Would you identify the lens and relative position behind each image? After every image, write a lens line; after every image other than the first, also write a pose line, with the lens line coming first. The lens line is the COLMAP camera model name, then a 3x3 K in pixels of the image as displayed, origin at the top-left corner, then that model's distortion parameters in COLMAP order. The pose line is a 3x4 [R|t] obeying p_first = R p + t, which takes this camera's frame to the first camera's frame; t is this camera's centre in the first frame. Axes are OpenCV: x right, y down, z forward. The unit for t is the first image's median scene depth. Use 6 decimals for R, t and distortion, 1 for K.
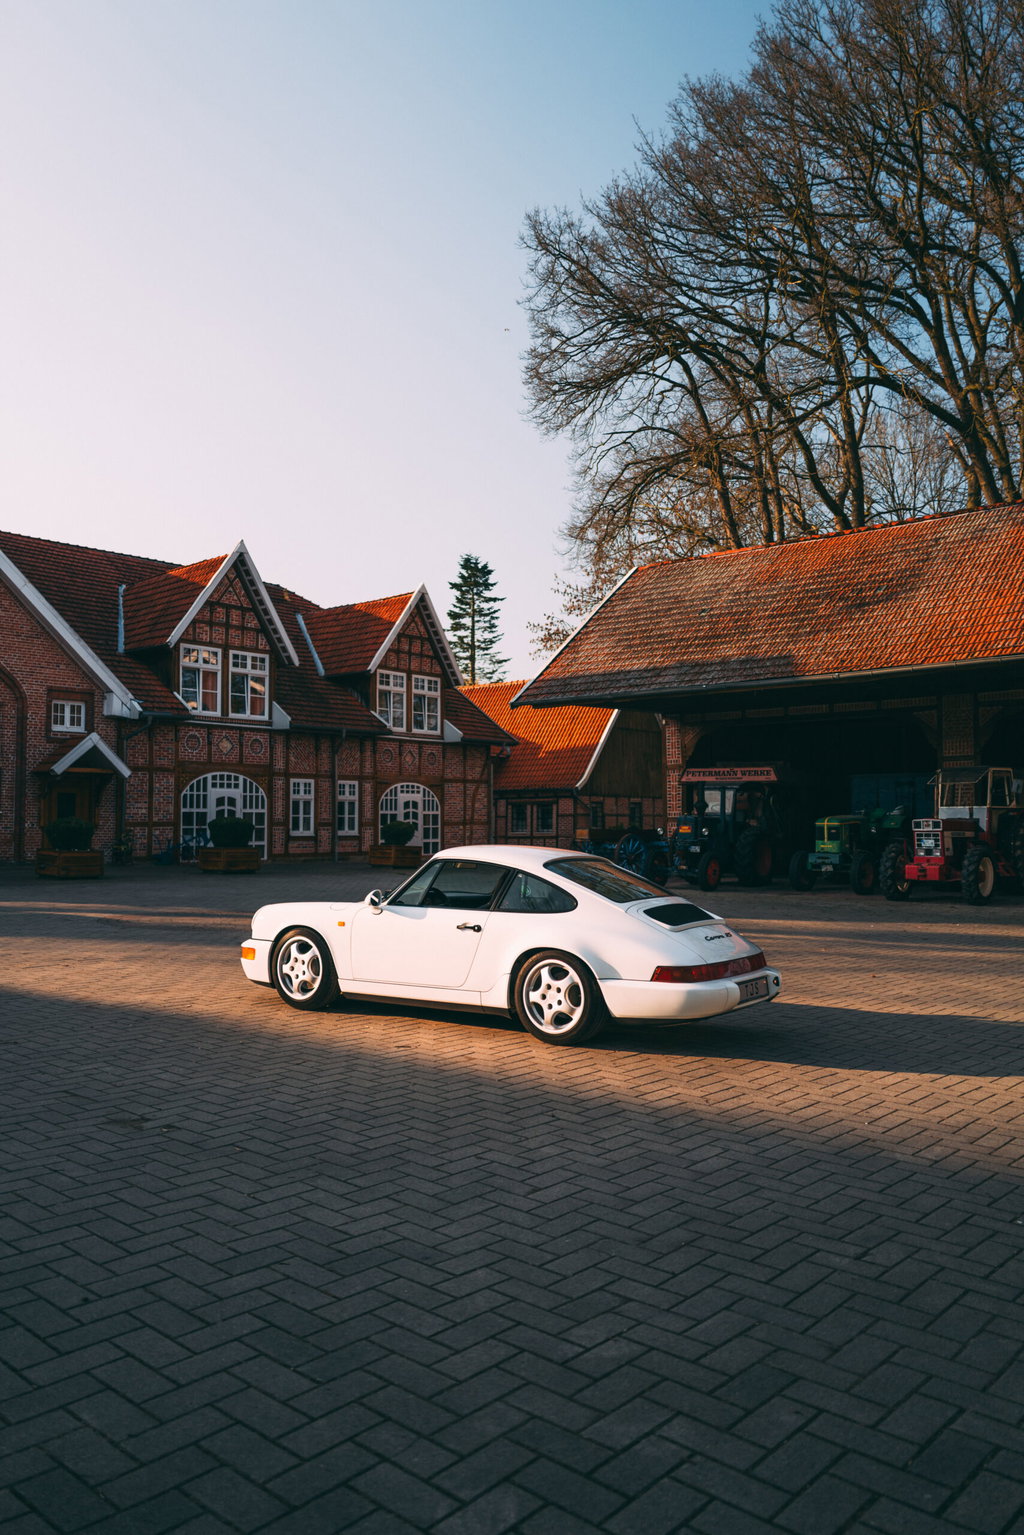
lens RADIAL K [[1150.4, 0, 502.9], [0, 1150.4, 751.6], [0, 0, 1]] dist [-0.015451, 0.007182]
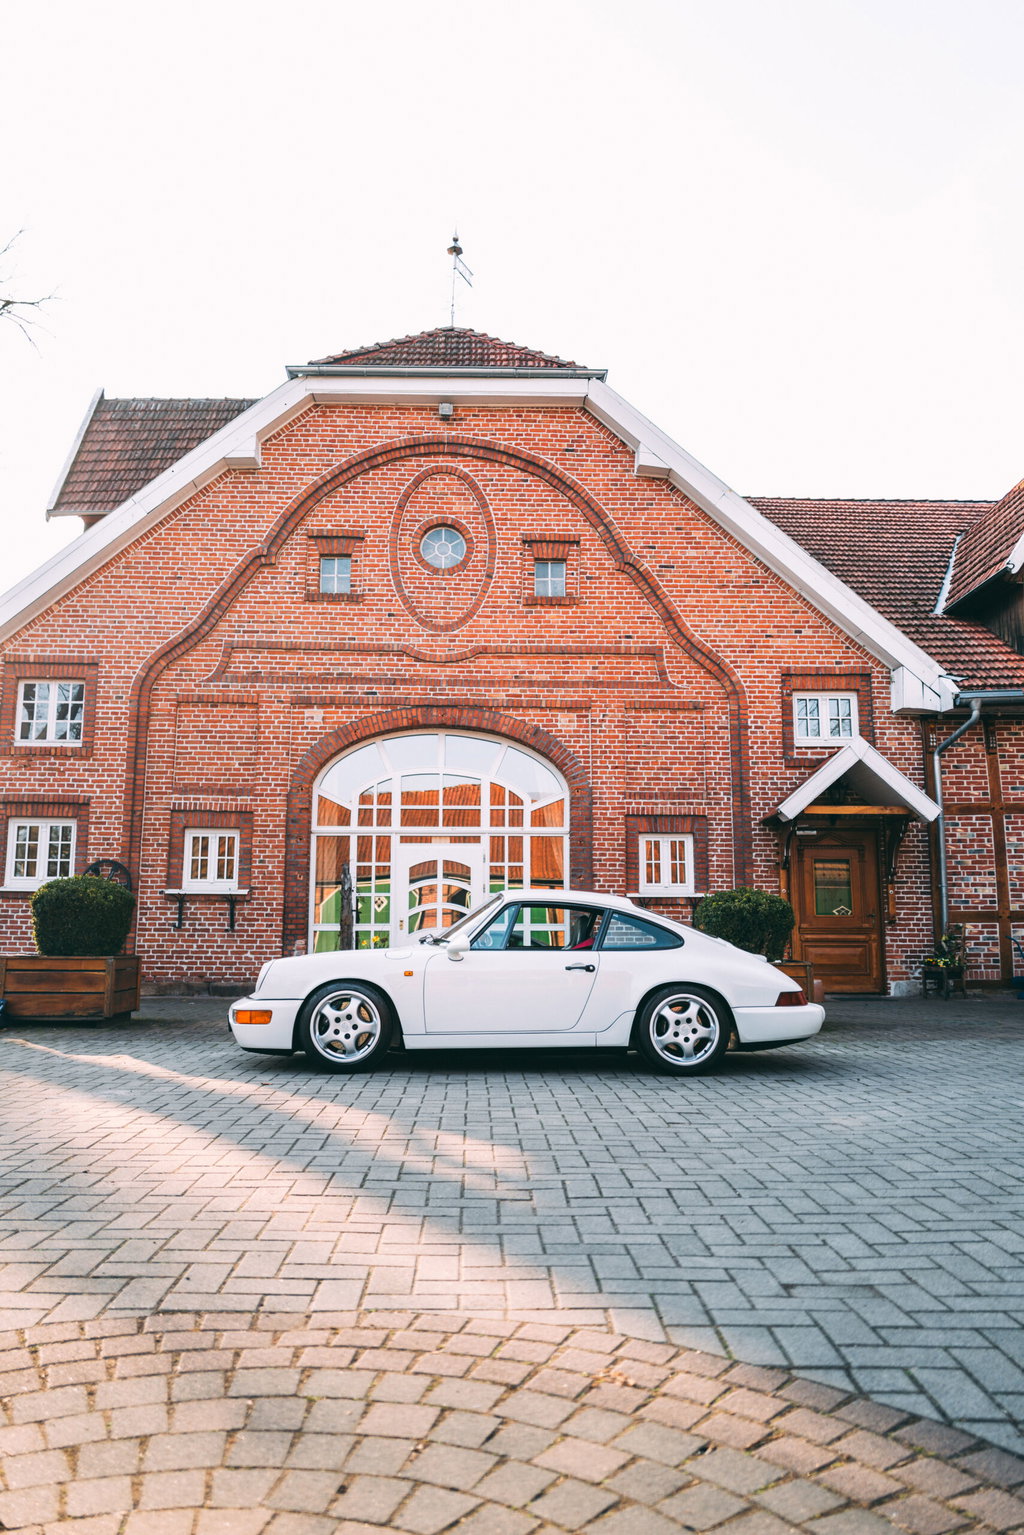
lens RADIAL K [[1150.4, 0, 522.2], [0, 1150.4, 764.0], [0, 0, 1]] dist [-0.015451, 0.007182]
pose [[0.691677, -0.113681, -0.713204, -0.079423], [0.045937, 0.992459, -0.113643, 0.041334], [0.720745, 0.045842, 0.691683, 0.460443]]
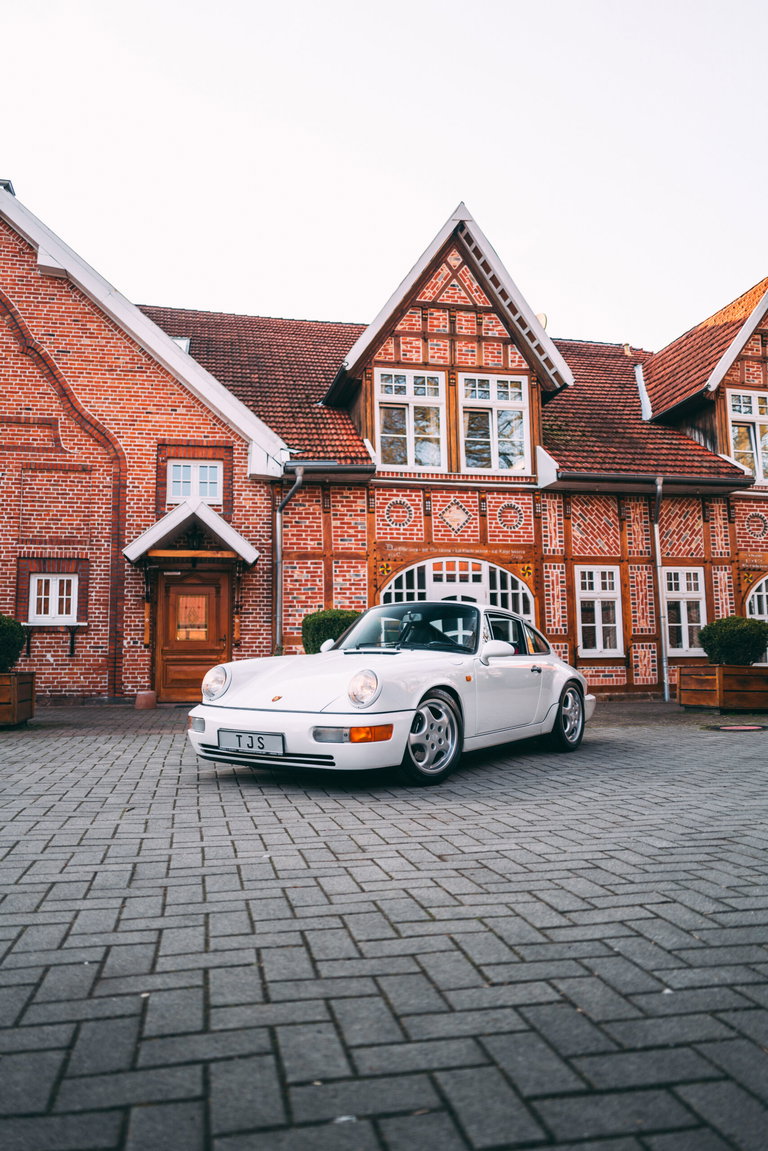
lens RADIAL K [[862.6, 0, 379.7], [0, 862.6, 573.5], [0, 0, 1]] dist [-0.015451, 0.007182]
pose [[0.807251, -0.082104, -0.584469, 0.002748], [0.051775, 0.996310, -0.068447, 0.056701], [0.587932, 0.024993, 0.808524, 0.583704]]
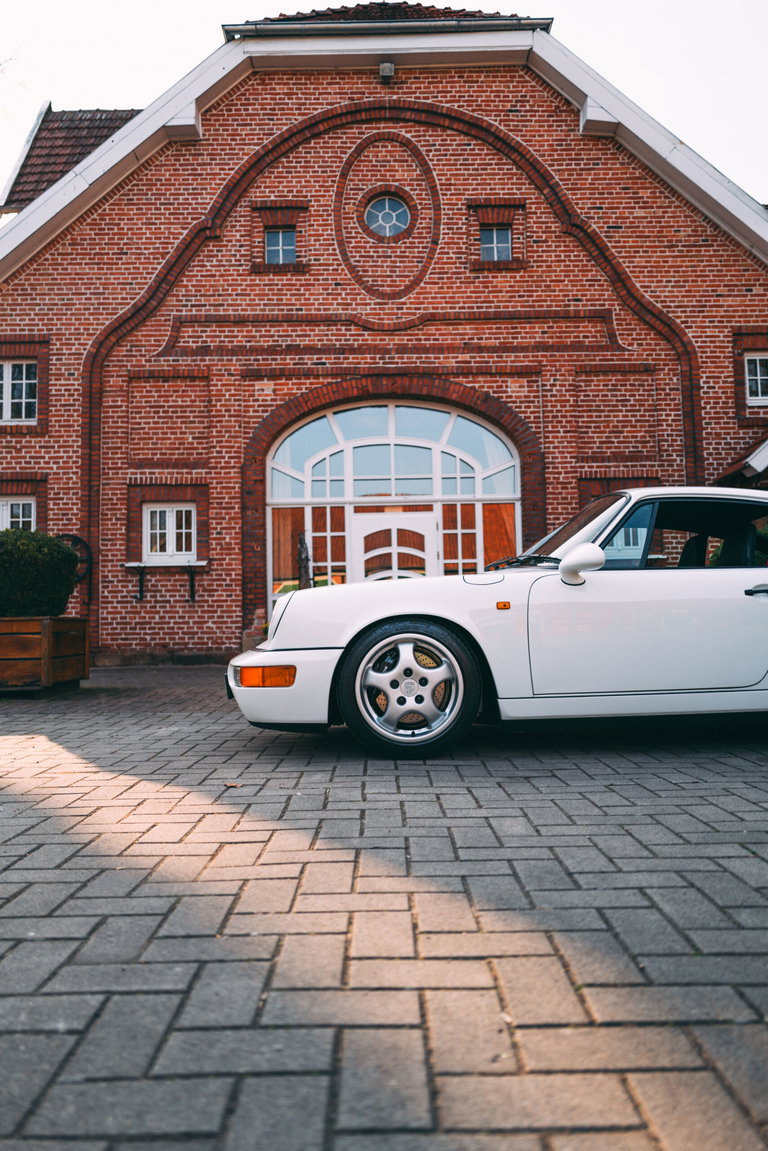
lens RADIAL K [[862.6, 0, 388.4], [0, 862.6, 569.4], [0, 0, 1]] dist [-0.015451, 0.007182]
pose [[0.671763, -0.066056, -0.737815, -0.184590], [0.067642, 0.997325, -0.027703, 0.052304], [0.737671, -0.031297, 0.674435, 0.521911]]
